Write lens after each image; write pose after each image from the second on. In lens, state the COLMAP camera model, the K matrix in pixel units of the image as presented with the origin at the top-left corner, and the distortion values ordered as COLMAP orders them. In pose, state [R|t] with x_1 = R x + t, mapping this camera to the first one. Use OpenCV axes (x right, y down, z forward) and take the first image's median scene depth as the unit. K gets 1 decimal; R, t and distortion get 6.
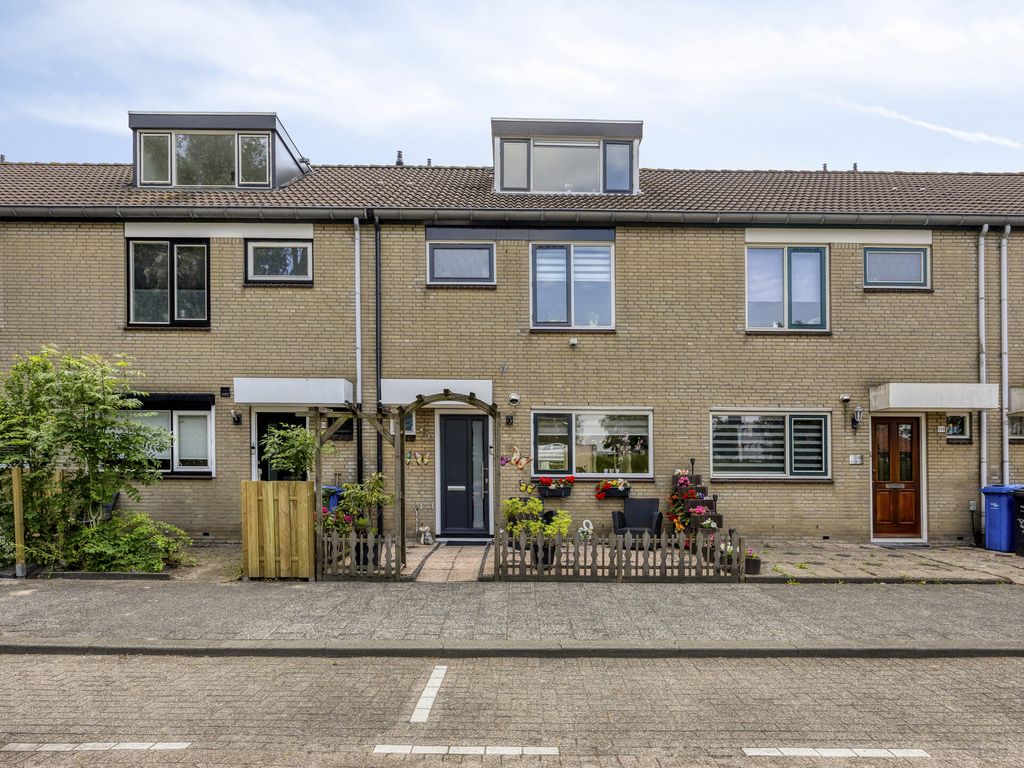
lens RADIAL K [[644.3, 0, 451.5], [0, 644.3, 481.6], [0, 0, 1]] dist [-0.002903, -0.001708]
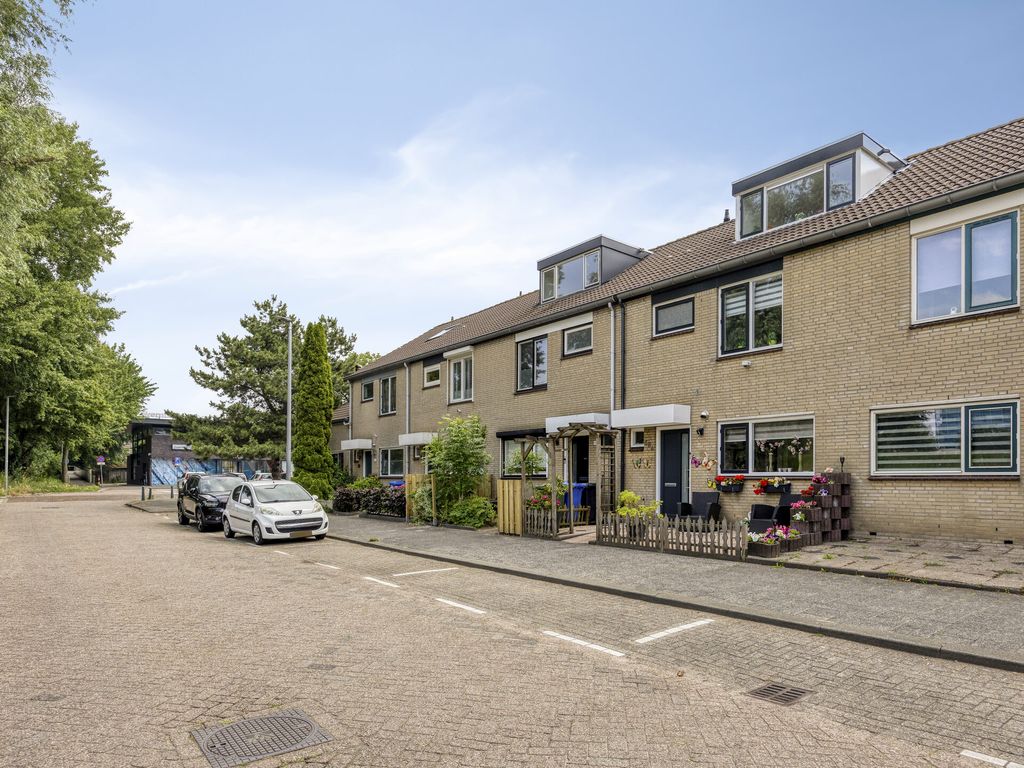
lens RADIAL K [[593.0, 0, 513.5], [0, 593.0, 479.8], [0, 0, 1]] dist [-0.009284, -0.002005]
pose [[0.631793, -0.003445, -0.775129, 0.768465], [0.003167, 0.999993, -0.001863, 0.001315], [0.775131, -0.001278, 0.631800, -0.035780]]
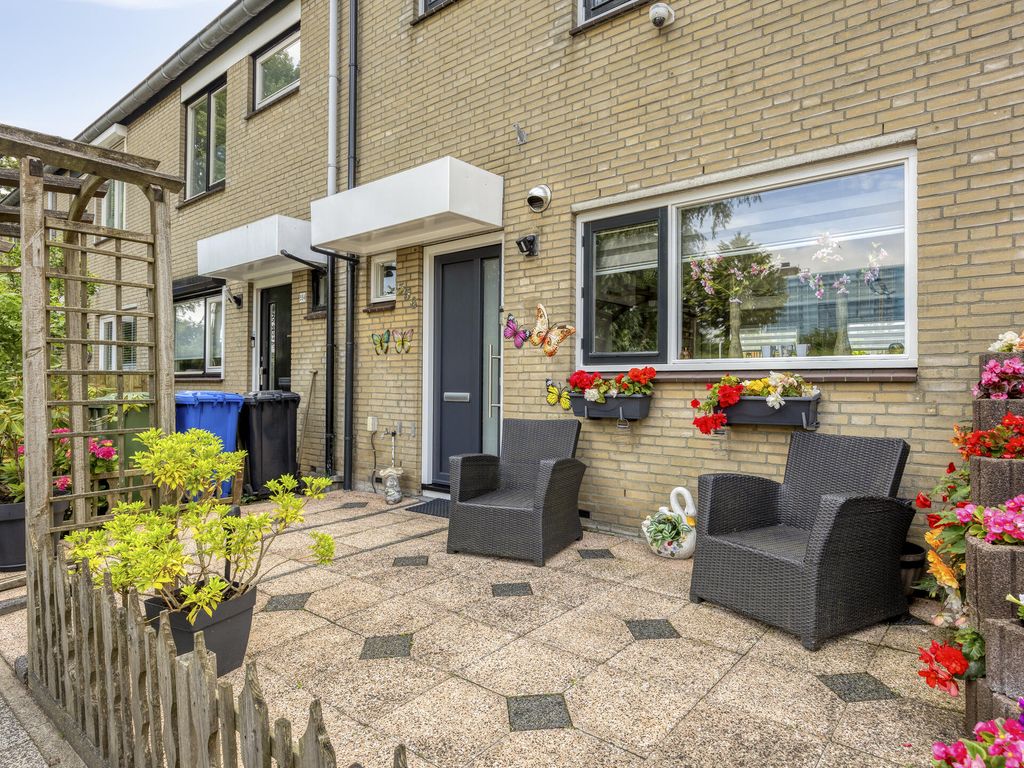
lens RADIAL K [[585.9, 0, 512.0], [0, 585.9, 384.0], [0, 0, 1]] dist [-0.003095, -0.000382]
pose [[0.790574, -0.003675, -0.612355, 0.330093], [-0.000599, 0.999977, -0.006775, 0.003733], [0.612366, 0.005723, 0.790554, 0.669618]]
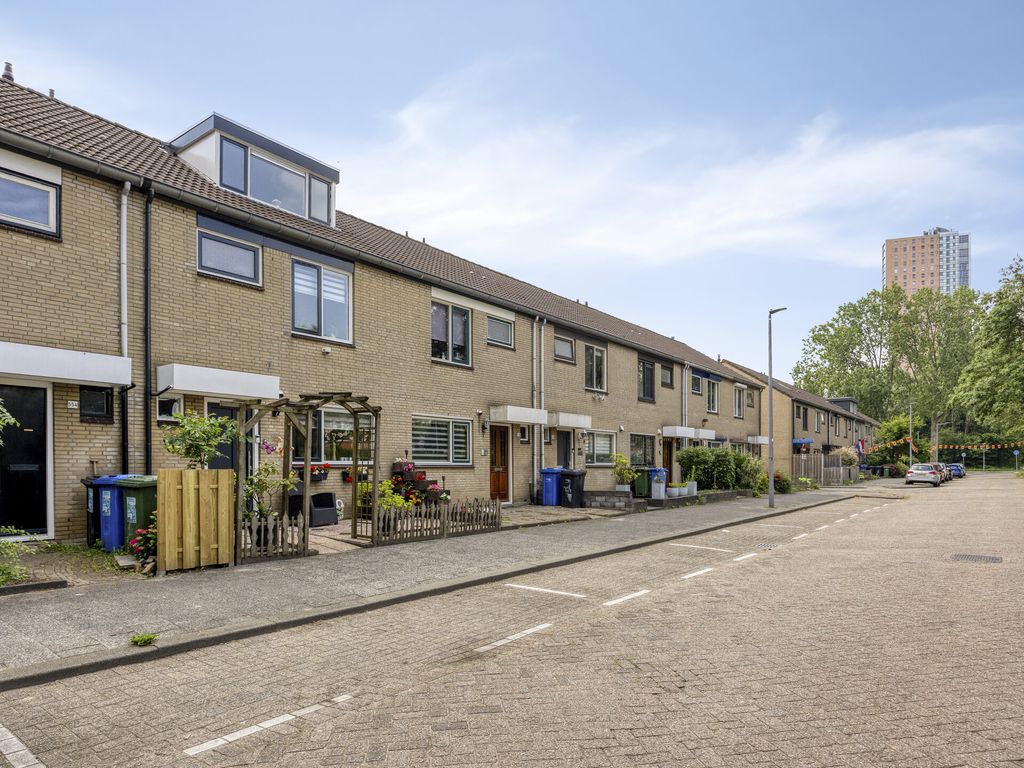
lens RADIAL K [[636.3, 0, 513.9], [0, 636.3, 468.7], [0, 0, 1]] dist [-0.002081, -0.000954]
pose [[0.611450, -0.007987, 0.791242, -0.524572], [0.006457, 0.999966, 0.005104, -0.002491], [-0.791256, 0.001988, 0.611481, 0.011713]]
